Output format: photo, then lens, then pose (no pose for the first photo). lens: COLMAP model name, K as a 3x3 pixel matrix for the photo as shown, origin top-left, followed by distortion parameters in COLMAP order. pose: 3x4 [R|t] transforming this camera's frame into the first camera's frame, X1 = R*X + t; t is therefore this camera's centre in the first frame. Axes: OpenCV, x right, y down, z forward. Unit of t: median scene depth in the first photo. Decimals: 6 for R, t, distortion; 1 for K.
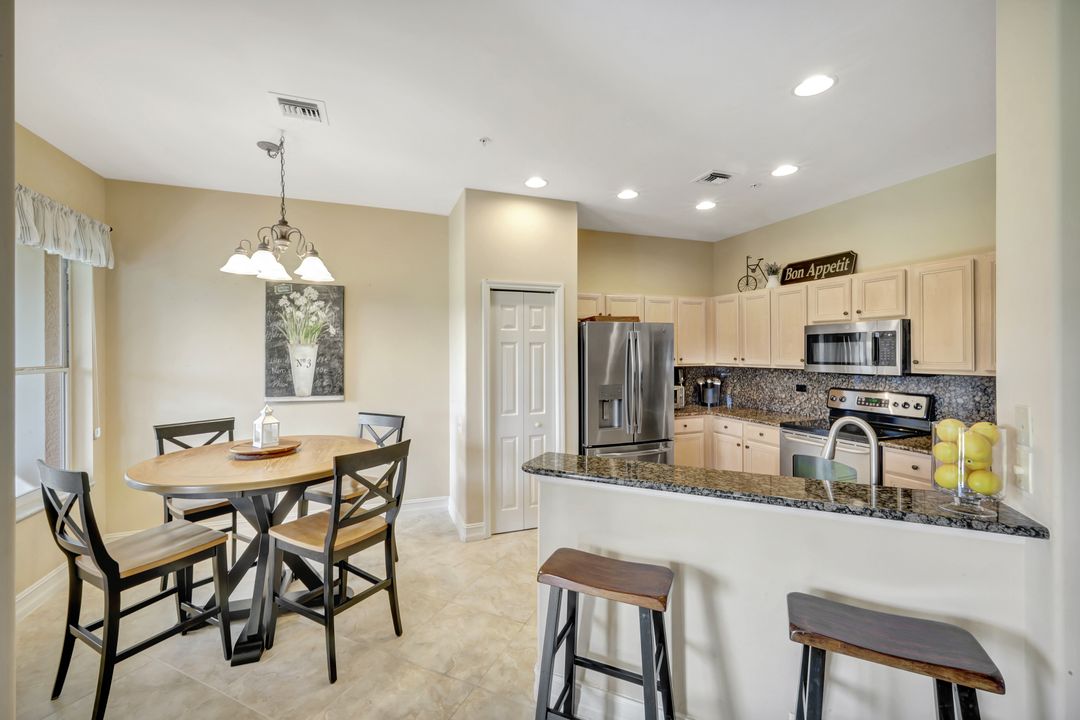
lens RADIAL K [[452.3, 0, 540.8], [0, 452.3, 352.2], [0, 0, 1]] dist [0.000727, -0.000076]
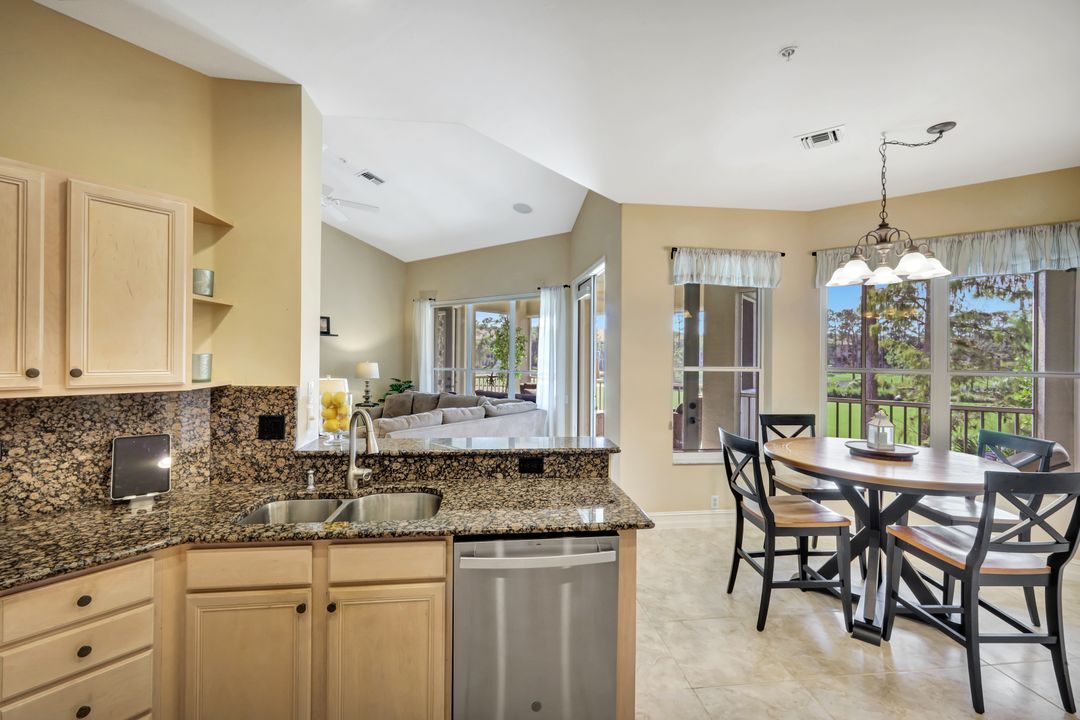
lens RADIAL K [[454.3, 0, 533.0], [0, 454.3, 355.6], [0, 0, 1]] dist [-0.001240, 0.000134]
pose [[-0.856405, -0.004006, -0.516289, 0.414389], [-0.003926, 0.999992, -0.001248, -0.000178], [0.516290, 0.000958, -0.856413, 1.015363]]
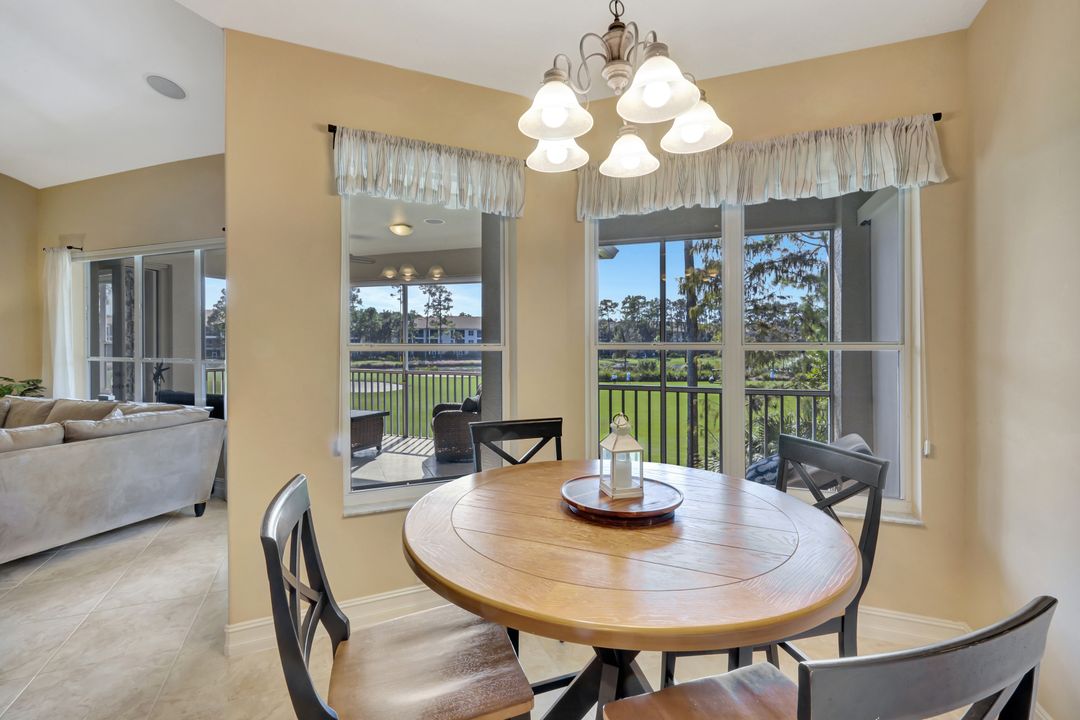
lens RADIAL K [[476.3, 0, 536.8], [0, 476.3, 343.6], [0, 0, 1]] dist [0.001056, 0.000007]
pose [[-0.658912, 0.003364, -0.752213, -0.102235], [0.007000, 0.999974, -0.001659, 0.025824], [0.752188, -0.006359, -0.658918, 0.880749]]
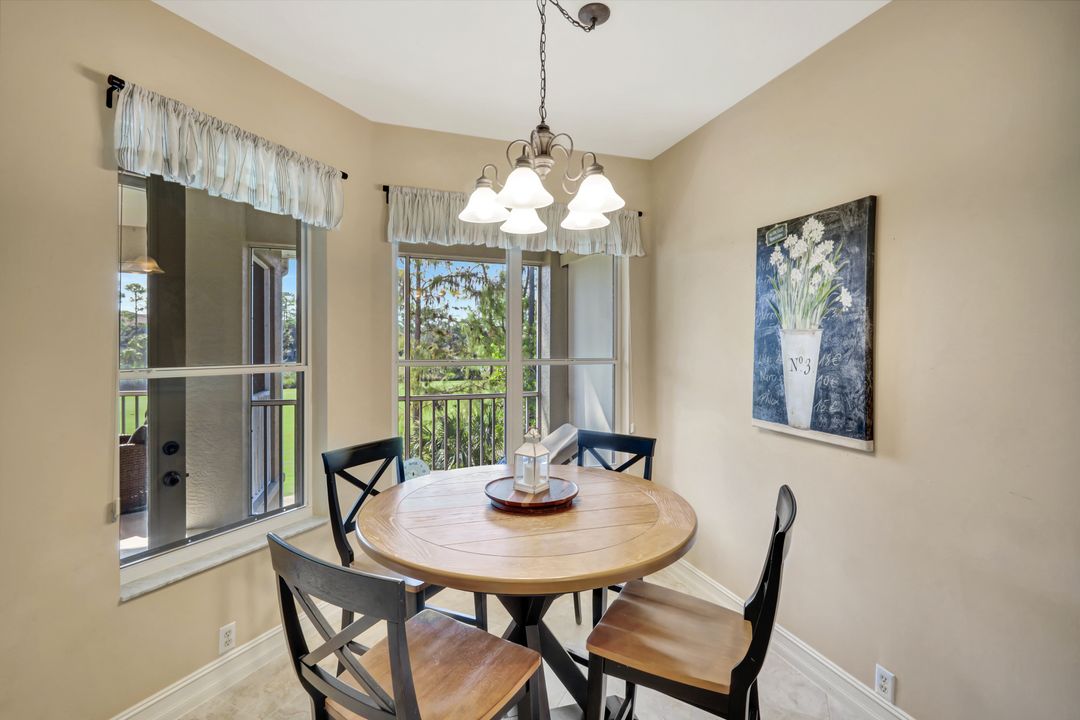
lens RADIAL K [[485.2, 0, 536.2], [0, 485.2, 349.7], [0, 0, 1]] dist [-0.002398, 0.000282]
pose [[-0.028476, 0.009541, -0.999549, 0.053134], [0.002406, 0.999952, 0.009476, -0.000396], [0.999592, -0.002135, -0.028497, 0.703959]]
